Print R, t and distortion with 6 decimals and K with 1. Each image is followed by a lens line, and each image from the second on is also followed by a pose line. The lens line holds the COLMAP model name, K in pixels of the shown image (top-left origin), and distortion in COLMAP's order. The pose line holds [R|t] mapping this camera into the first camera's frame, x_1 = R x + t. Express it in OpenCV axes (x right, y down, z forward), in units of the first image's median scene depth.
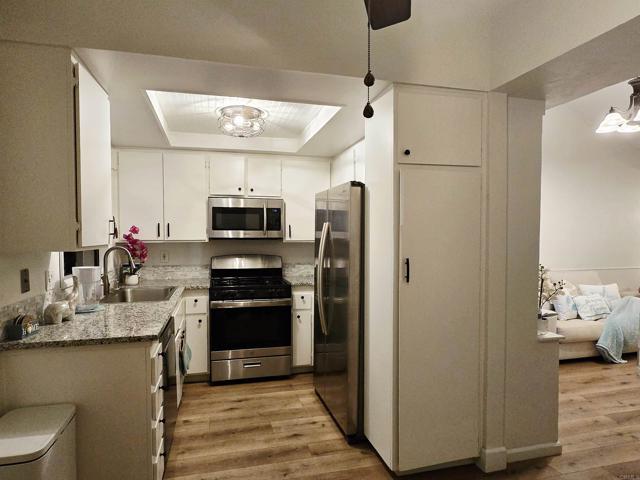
lens RADIAL K [[390.2, 0, 321.6], [0, 390.2, 246.5], [0, 0, 1]] dist [0.006015, -0.004912]
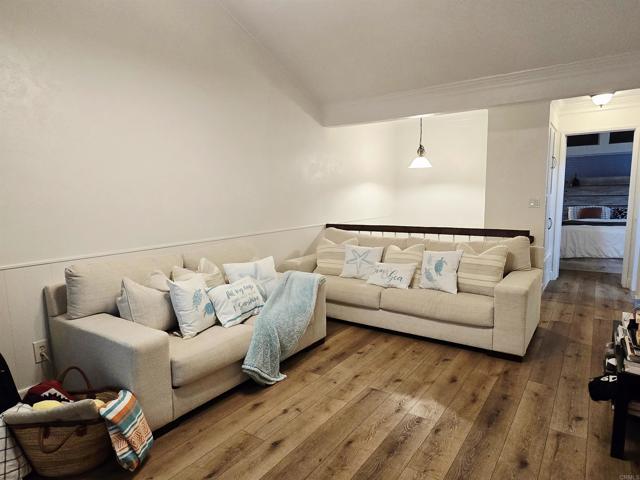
lens RADIAL K [[390.2, 0, 317.6], [0, 390.2, 246.6], [0, 0, 1]] dist [0.006015, -0.004912]
pose [[0.772199, -0.102357, 0.627082, 0.500691], [0.039100, 0.992724, 0.113891, 0.005140], [-0.634177, -0.063427, 0.770582, 0.548595]]
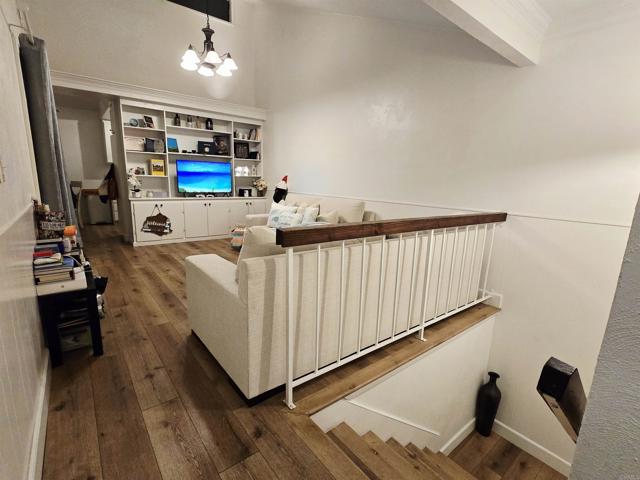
lens RADIAL K [[303.7, 0, 321.2], [0, 303.7, 242.3], [0, 0, 1]] dist [-0.003541, 0.004382]
pose [[0.409660, 0.196749, -0.890769, 1.916675], [-0.062915, 0.980233, 0.187575, 0.043060], [0.910066, -0.020799, 0.413941, 0.876068]]
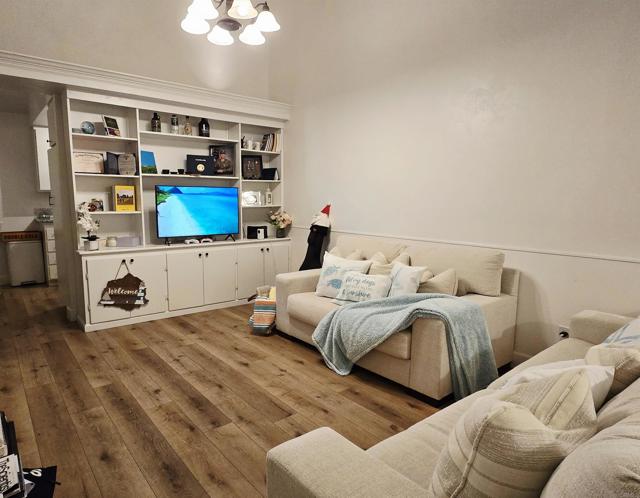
lens RADIAL K [[399.9, 0, 317.4], [0, 399.9, 254.5], [0, 0, 1]] dist [-0.000934, 0.004614]
pose [[0.419820, 0.125557, -0.898881, 1.563783], [-0.035905, 0.991907, 0.121782, 0.014666], [0.906897, -0.018852, 0.420931, 0.791829]]
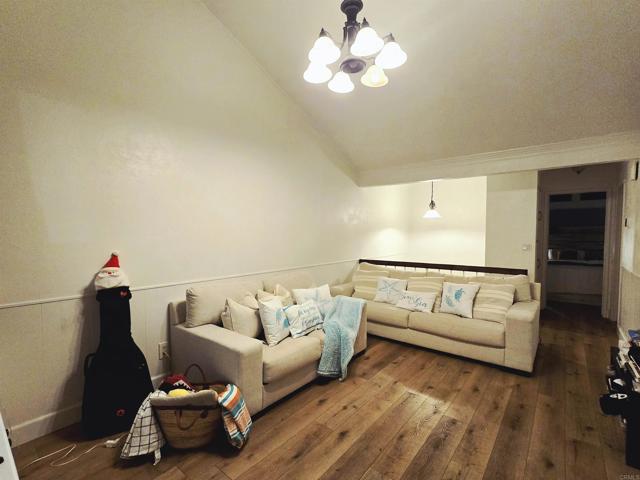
lens RADIAL K [[303.7, 0, 314.5], [0, 303.7, 243.9], [0, 0, 1]] dist [-0.003541, 0.004382]
pose [[0.814036, -0.023190, 0.580351, 0.417479], [0.016838, 0.999725, 0.016330, -0.012416], [-0.580570, -0.003521, 0.814203, 0.576884]]
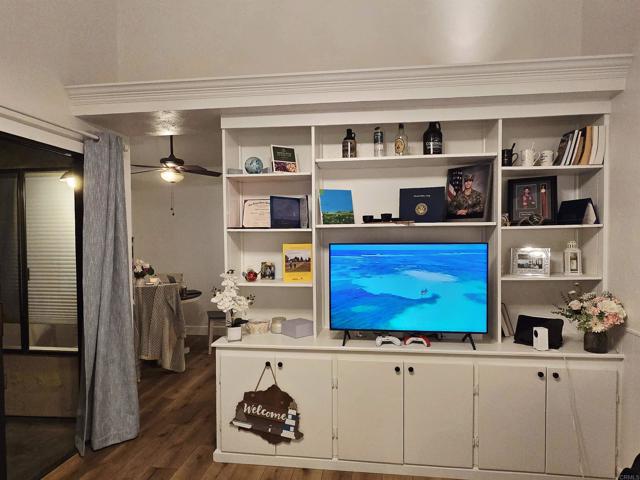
lens RADIAL K [[390.2, 0, 329.7], [0, 390.2, 245.9], [0, 0, 1]] dist [0.006015, -0.004912]
pose [[-0.377659, 0.022920, -0.925661, 0.957067], [-0.027102, 0.998992, 0.035793, -0.044178], [0.925548, 0.038605, -0.376657, 1.107503]]
